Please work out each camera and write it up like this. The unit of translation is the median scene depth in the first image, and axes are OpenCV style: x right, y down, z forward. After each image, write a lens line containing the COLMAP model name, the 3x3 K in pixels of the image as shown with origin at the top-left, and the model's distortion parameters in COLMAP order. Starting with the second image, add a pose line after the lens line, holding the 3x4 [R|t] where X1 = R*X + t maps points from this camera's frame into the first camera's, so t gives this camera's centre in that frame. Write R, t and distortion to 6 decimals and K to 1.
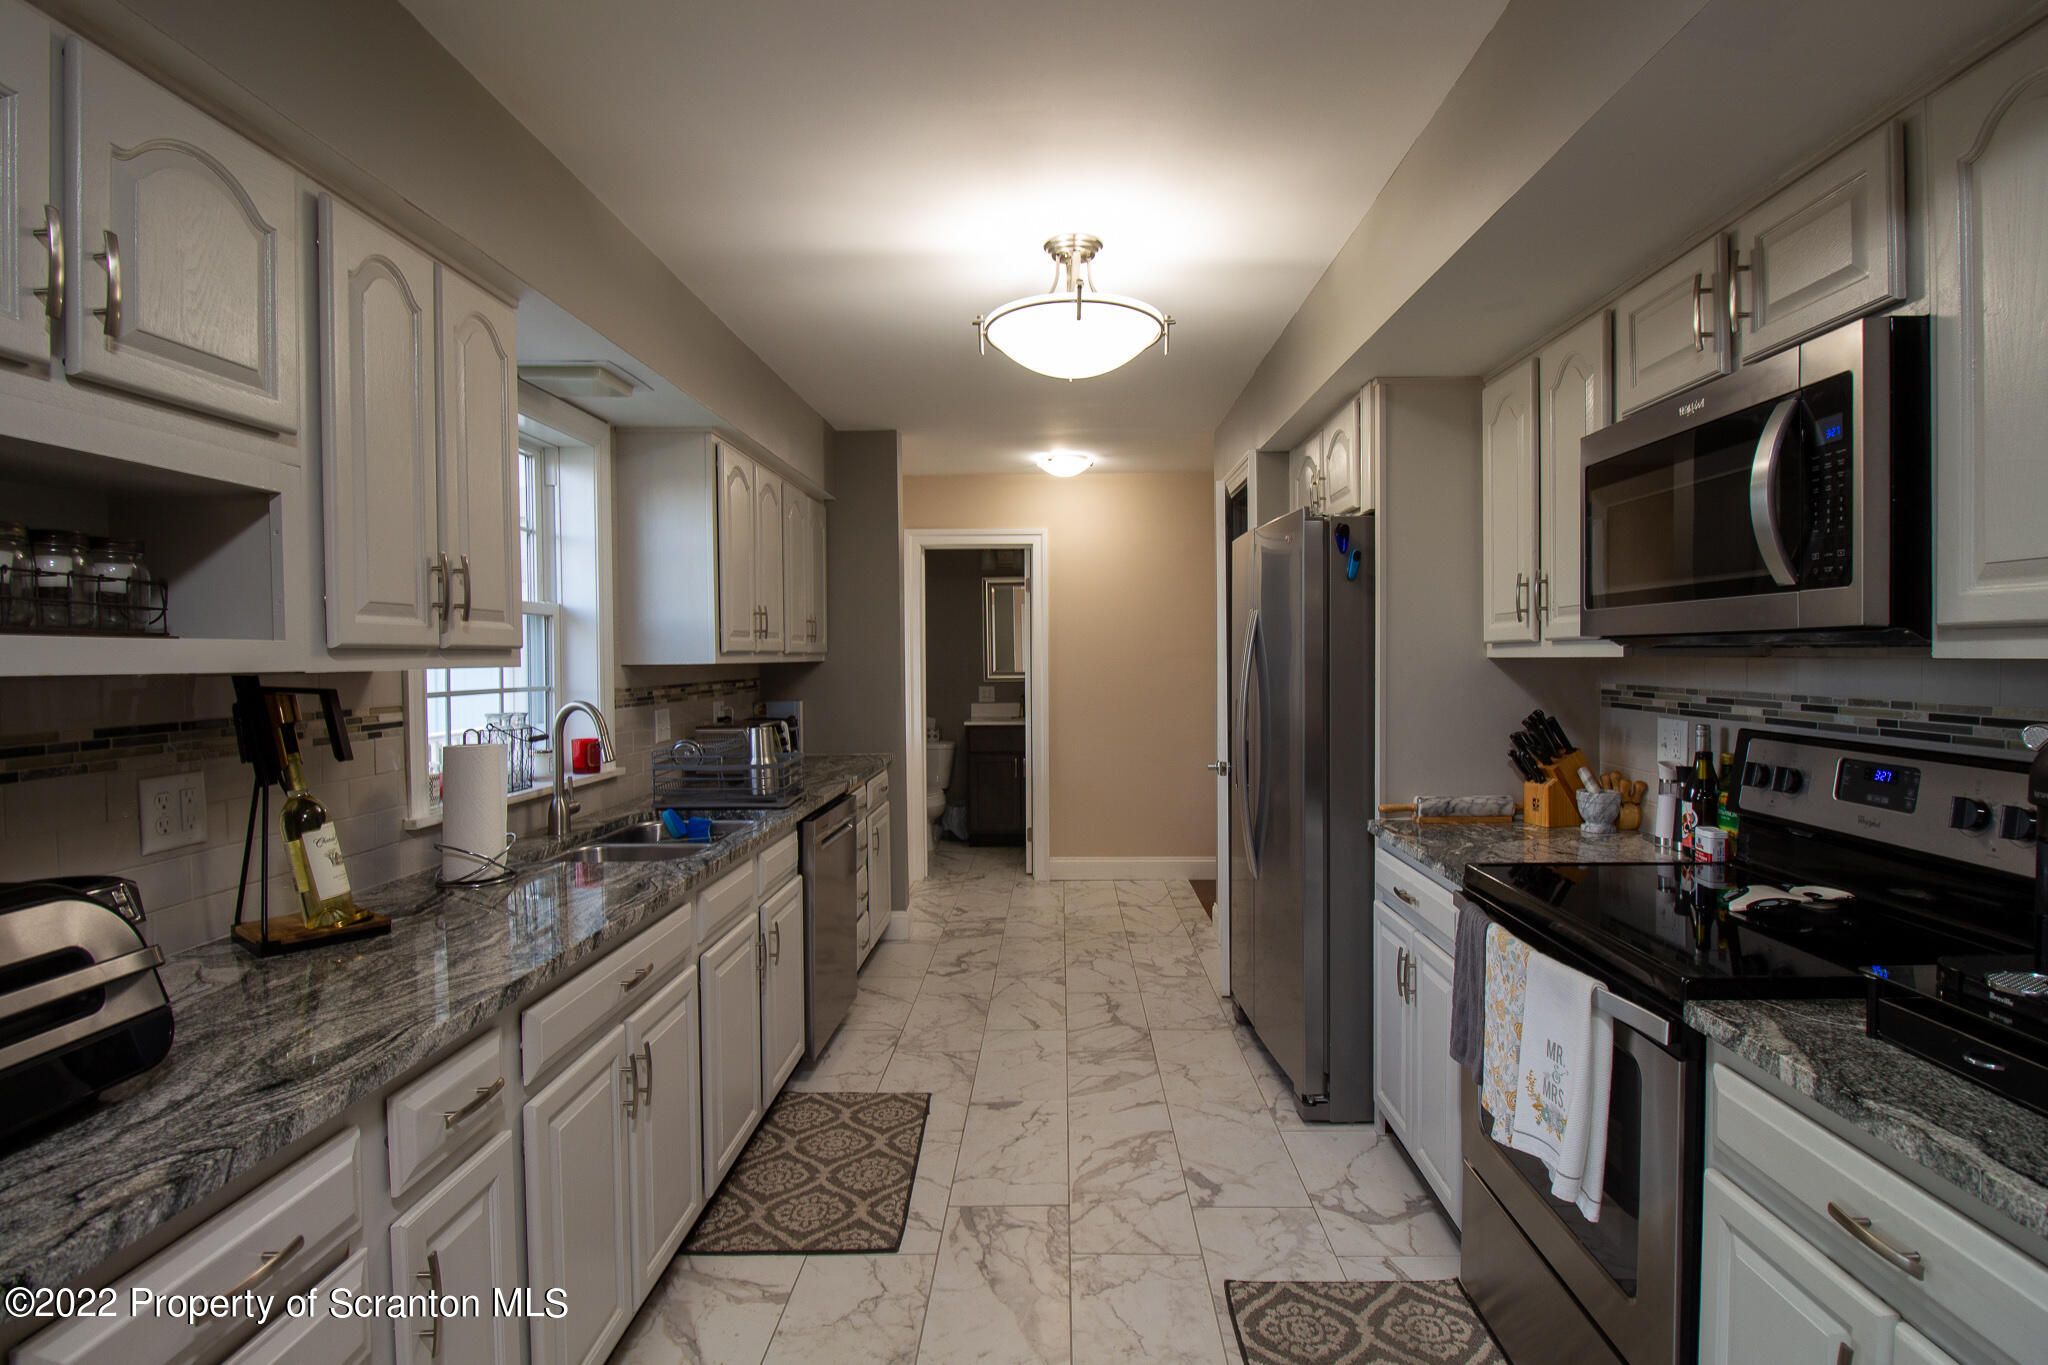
lens RADIAL K [[1008.7, 0, 1032.2], [0, 1008.7, 675.3], [0, 0, 1]] dist [0.000074, -0.007281]
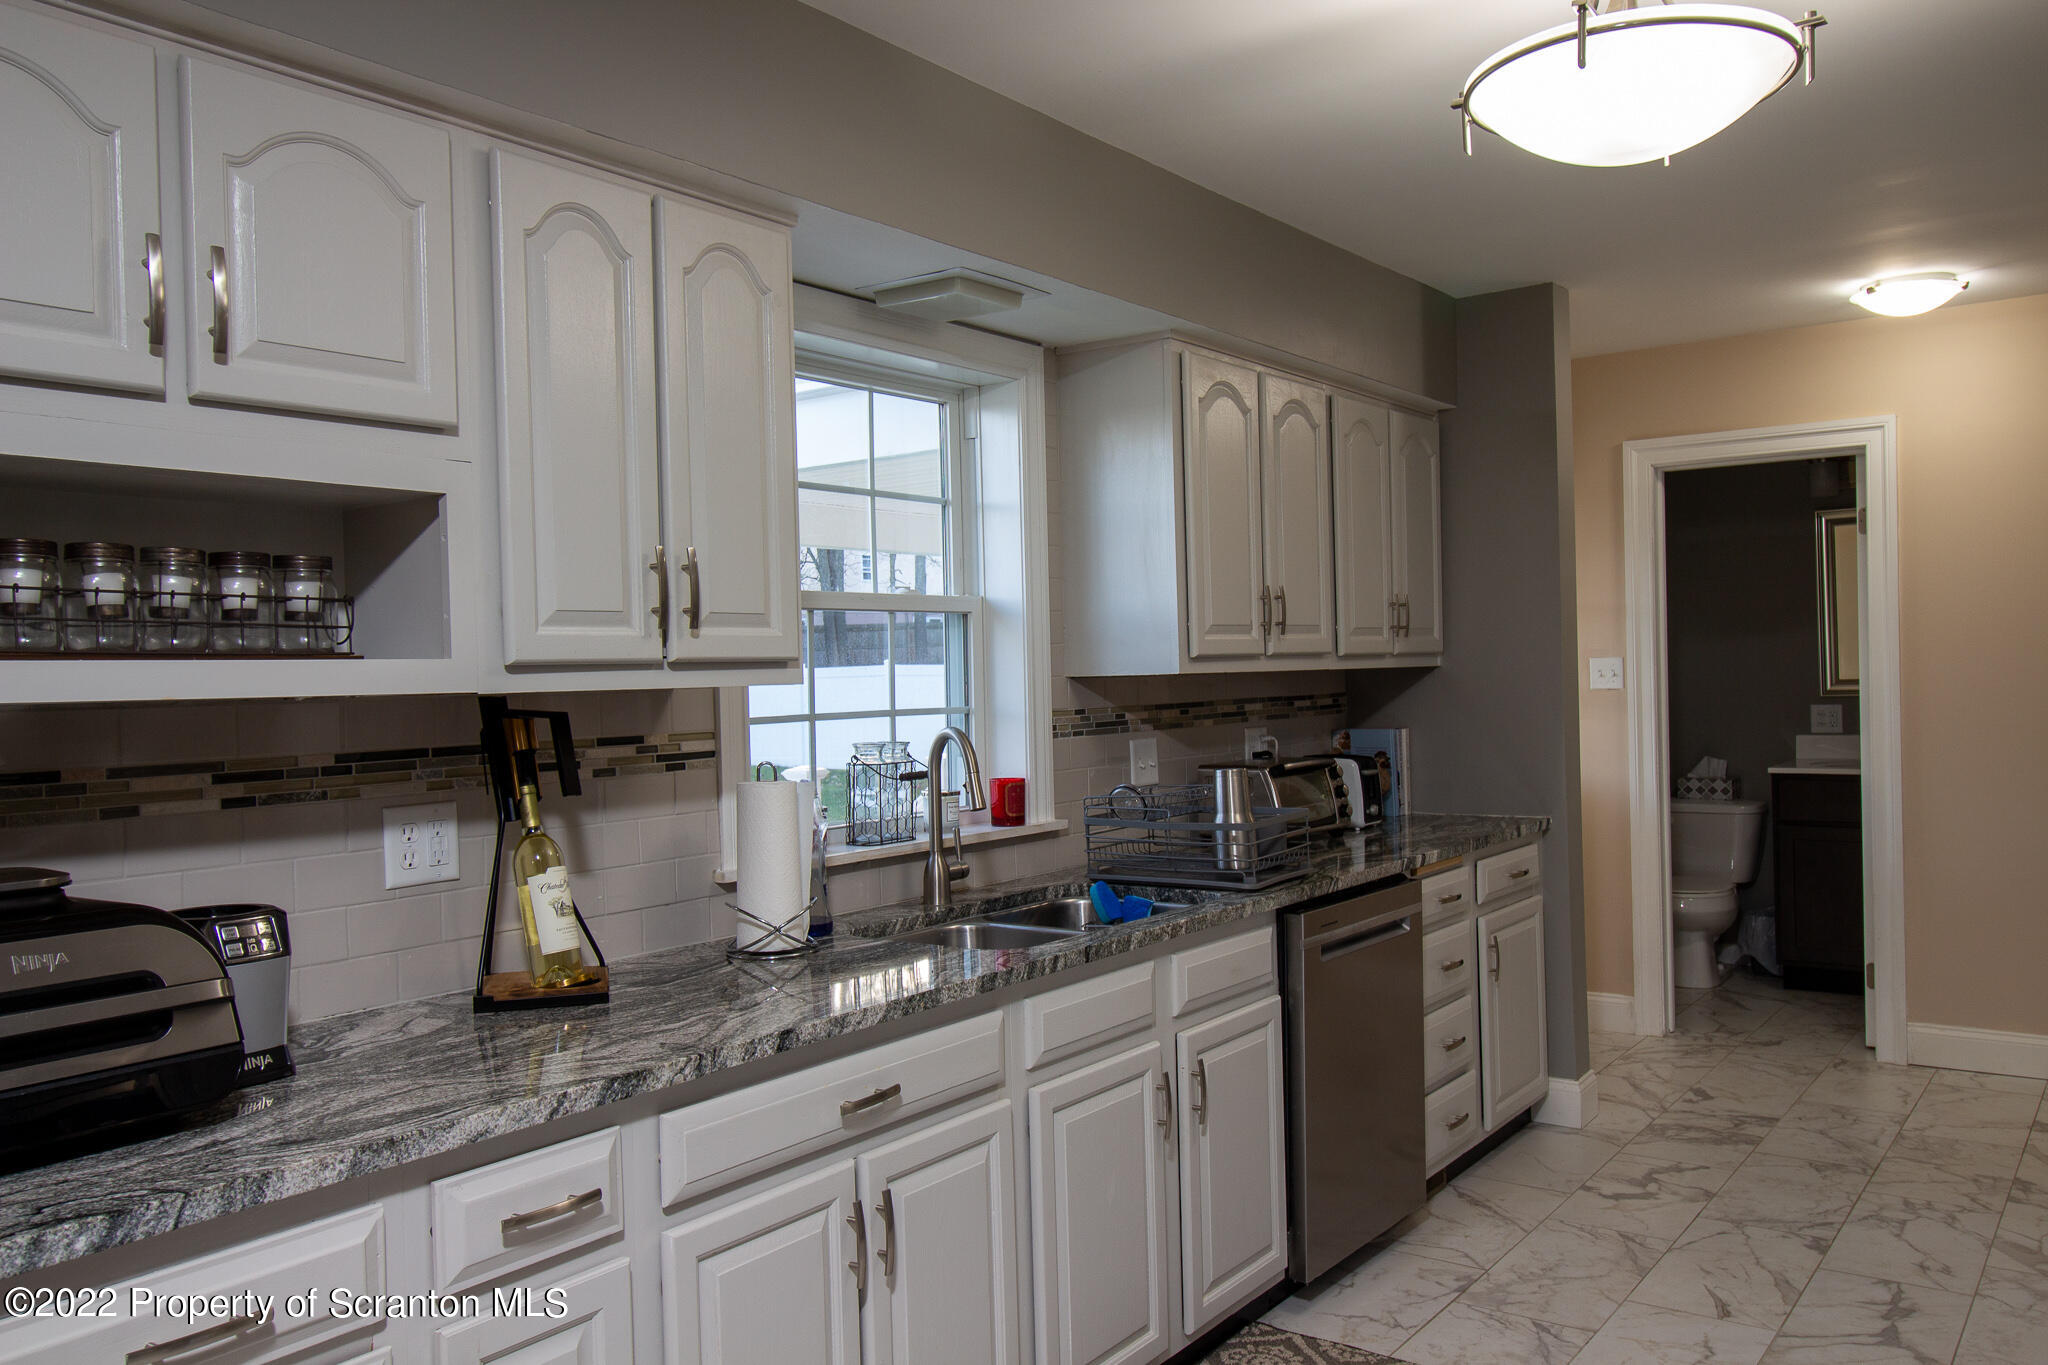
lens RADIAL K [[1573.2, 0, 1030.3], [0, 1573.2, 677.9], [0, 0, 1]] dist [0.020265, -0.004039]
pose [[0.823373, -0.010579, -0.567402, 0.321900], [0.007264, 0.999941, -0.008103, -0.001369], [0.567454, 0.002551, 0.823401, 0.092485]]
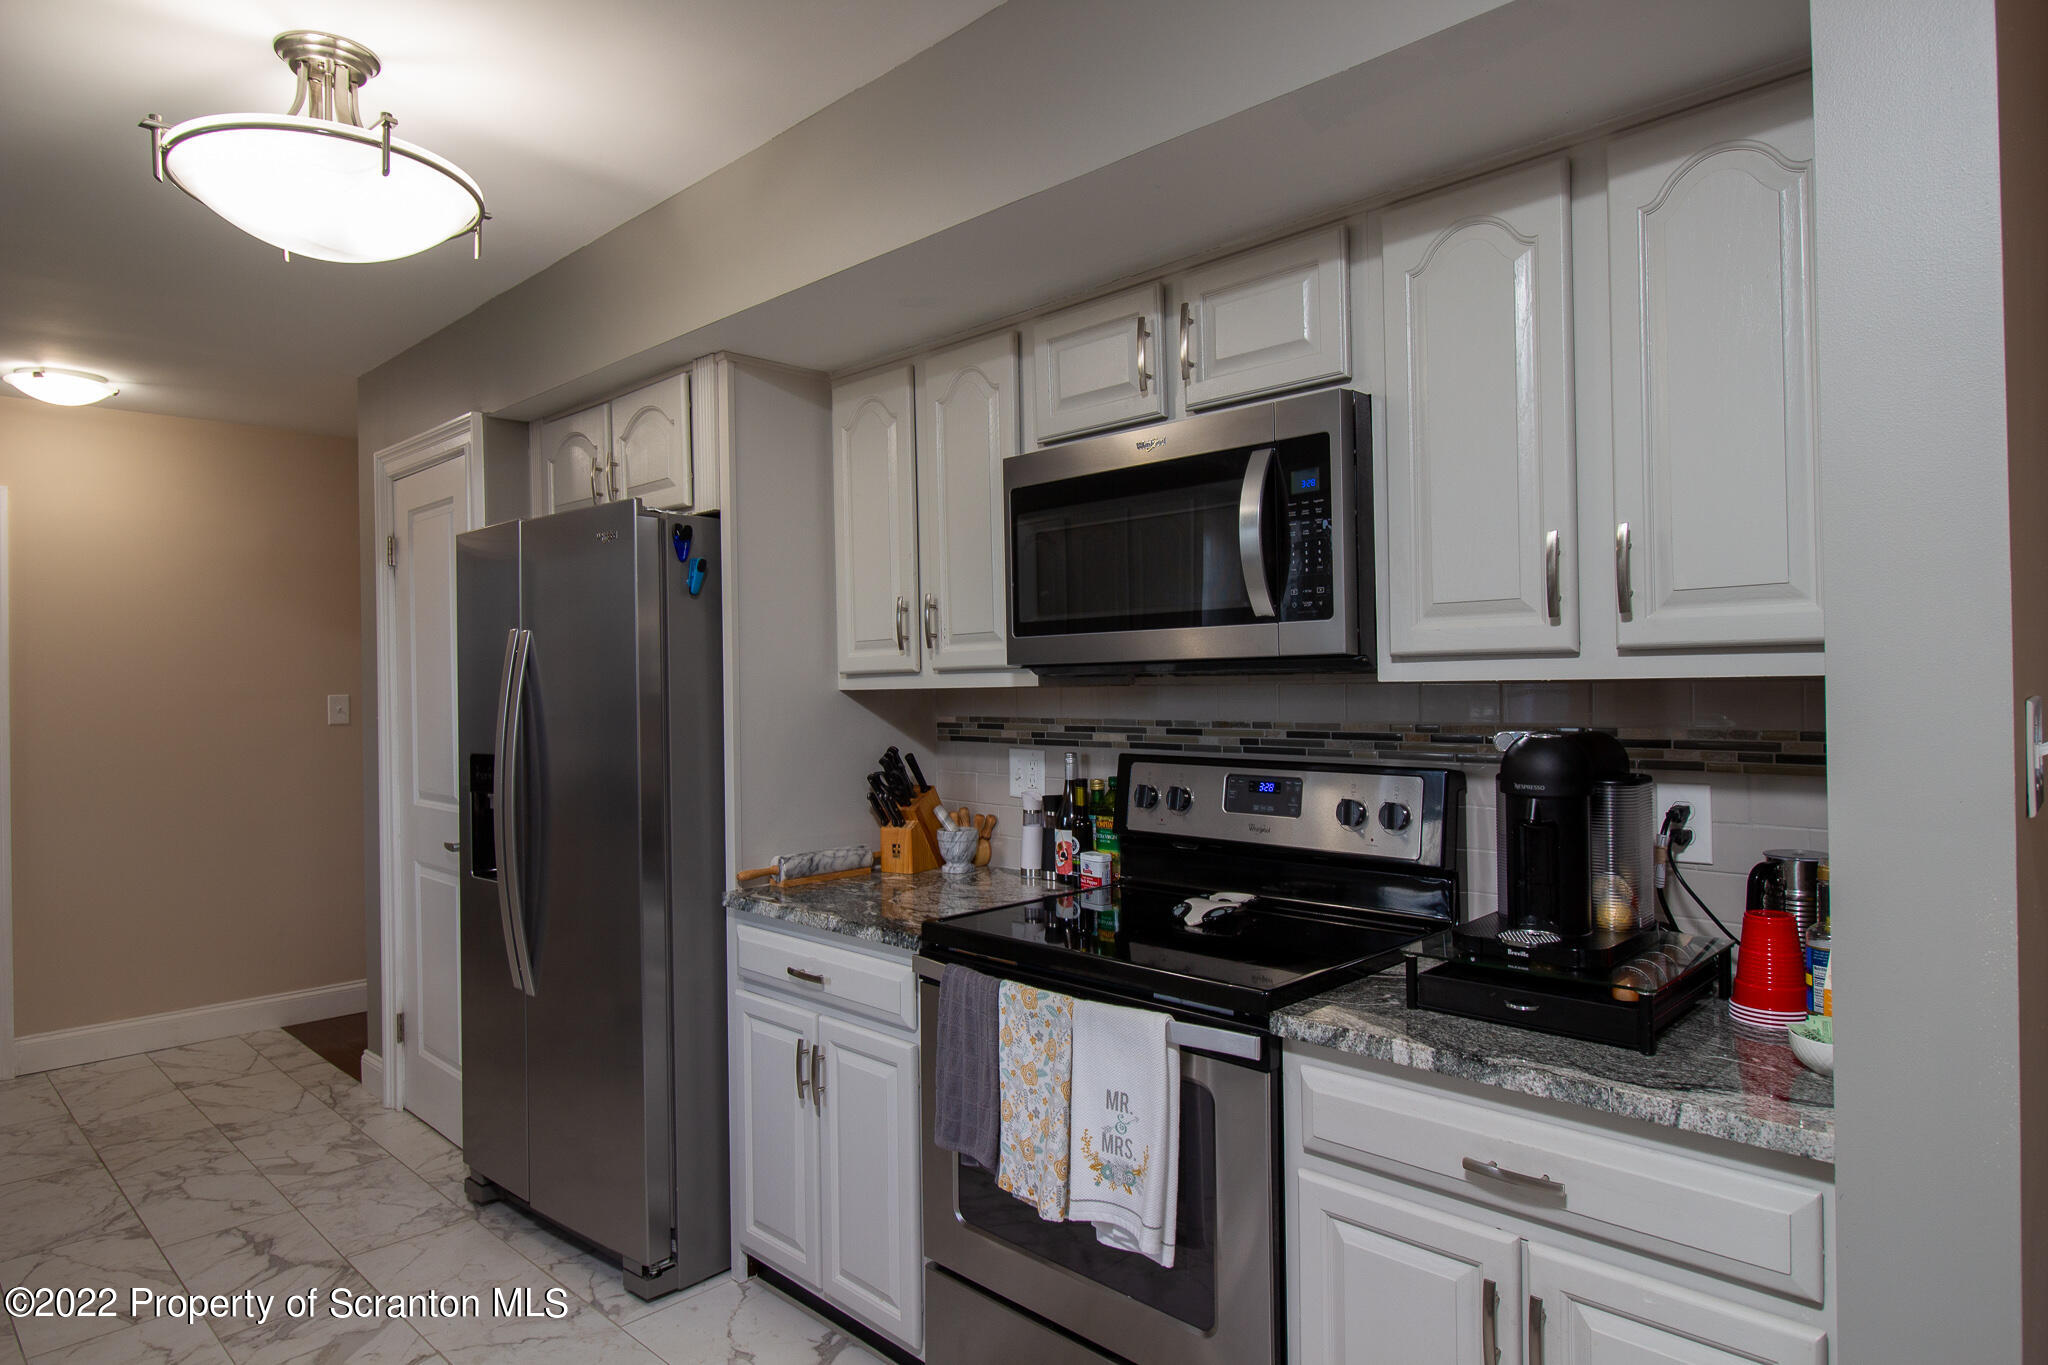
lens RADIAL K [[1215.2, 0, 1027.6], [0, 1215.2, 673.7], [0, 0, 1]] dist [0.007738, -0.005166]
pose [[0.688497, 0.002279, 0.725235, -0.260645], [0.025115, 0.999320, -0.026984, 0.001156], [-0.724804, 0.036793, 0.687972, 0.185173]]
